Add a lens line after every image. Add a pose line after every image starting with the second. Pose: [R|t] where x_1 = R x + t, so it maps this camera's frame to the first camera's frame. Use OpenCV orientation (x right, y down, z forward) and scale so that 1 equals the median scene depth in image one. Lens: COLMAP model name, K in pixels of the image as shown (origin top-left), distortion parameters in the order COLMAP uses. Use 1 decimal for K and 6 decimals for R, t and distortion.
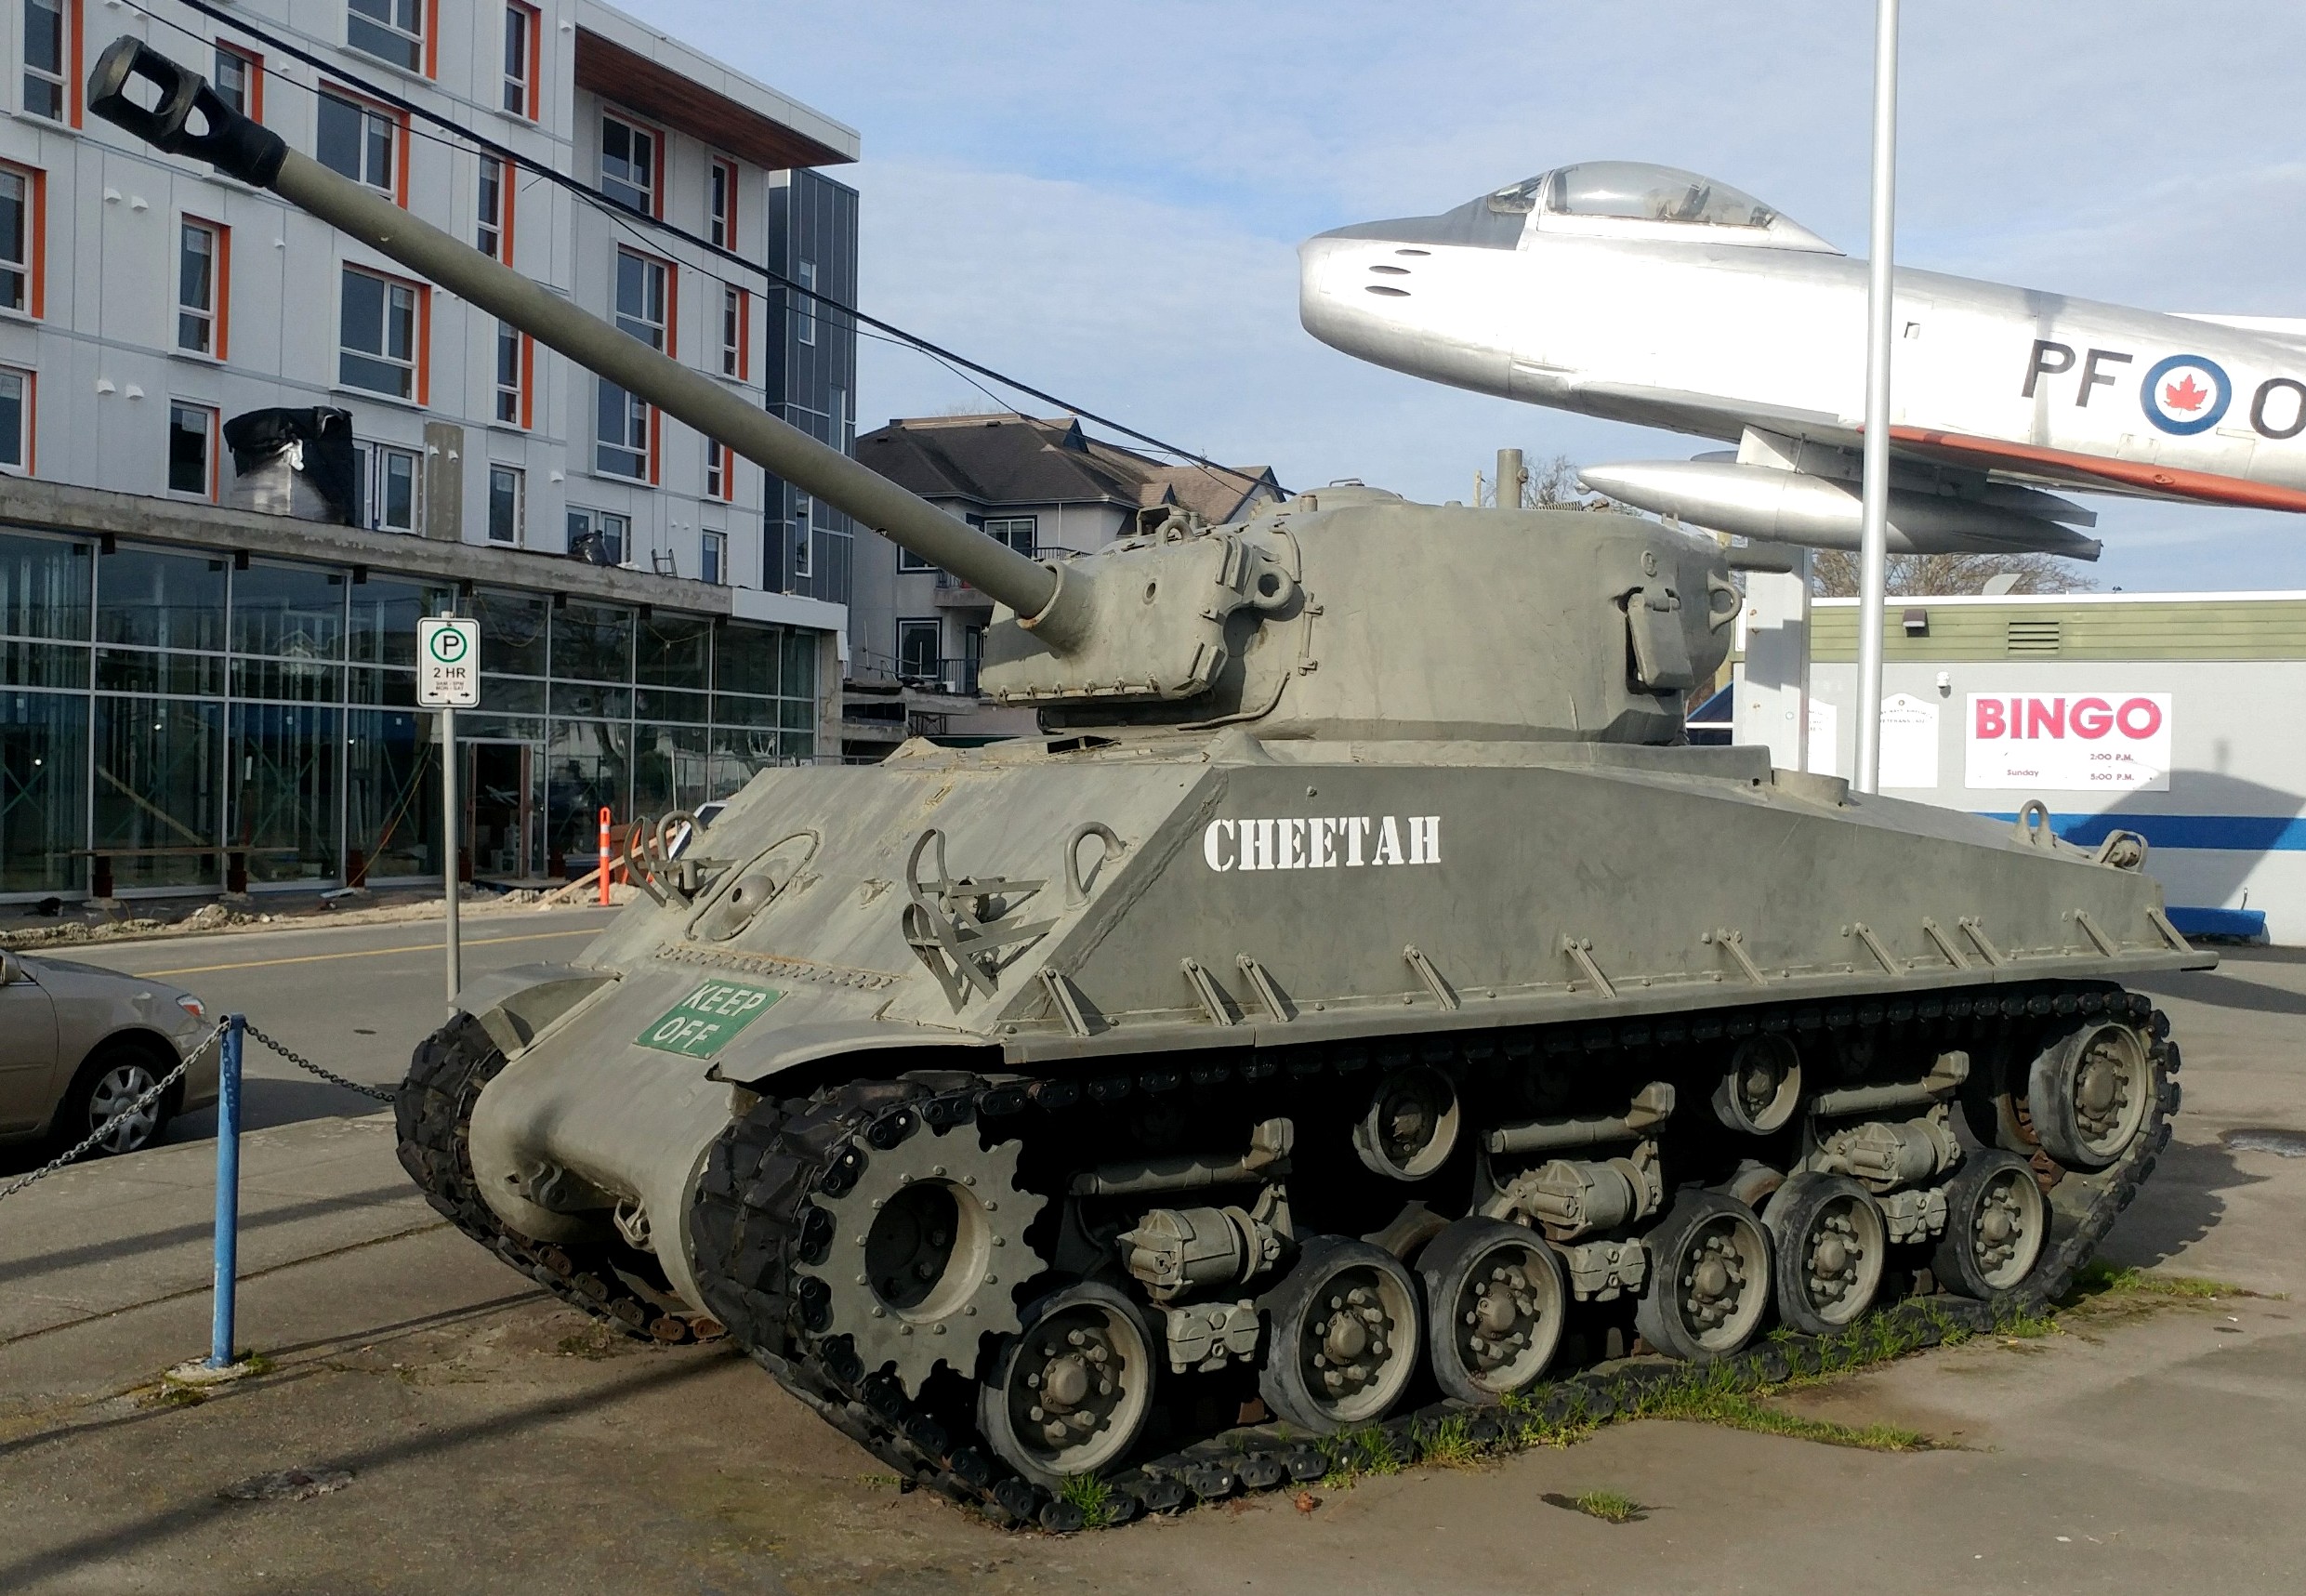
lens RADIAL K [[2288.6, 0, 1085.4], [0, 2288.6, 797.1], [0, 0, 1]] dist [0.128196, -0.438155]
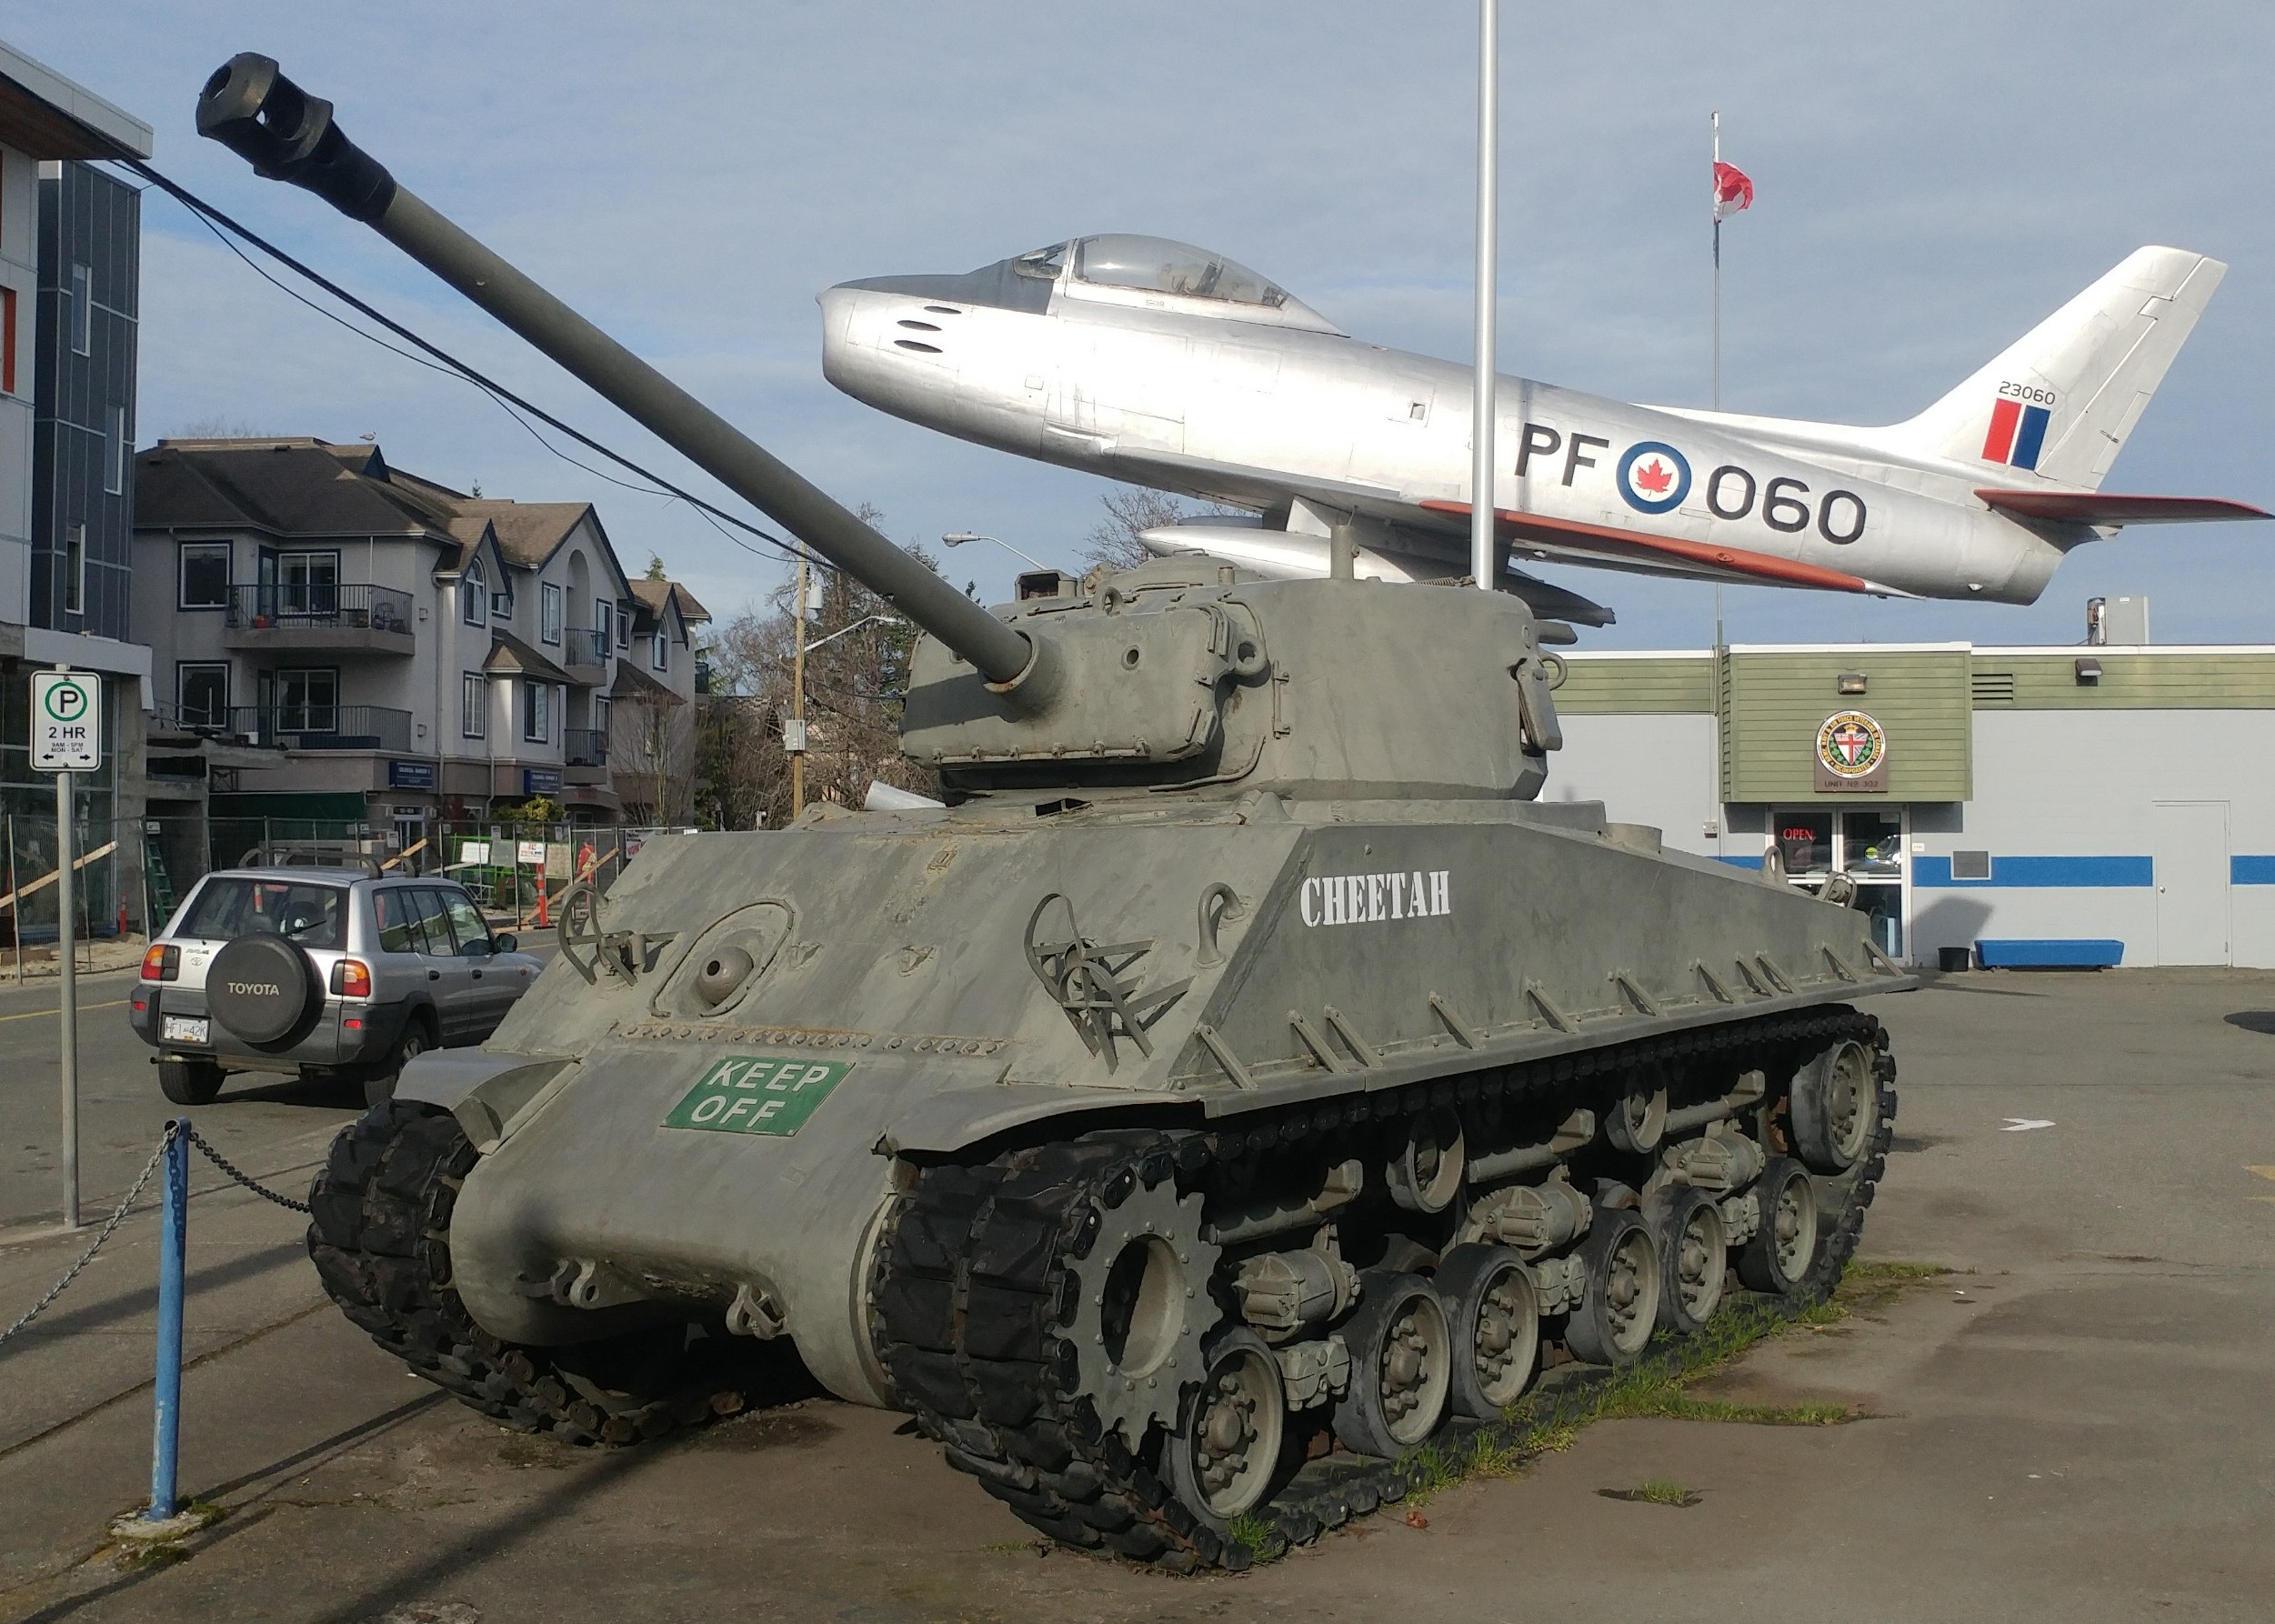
lens RADIAL K [[2384.9, 0, 1142.1], [0, 2384.9, 754.1], [0, 0, 1]] dist [0.130949, -0.510301]
pose [[0.943653, -0.004644, 0.330904, -0.309565], [0.017953, 0.999147, -0.037175, -0.006267], [-0.330450, 0.041021, 0.942932, -0.012072]]
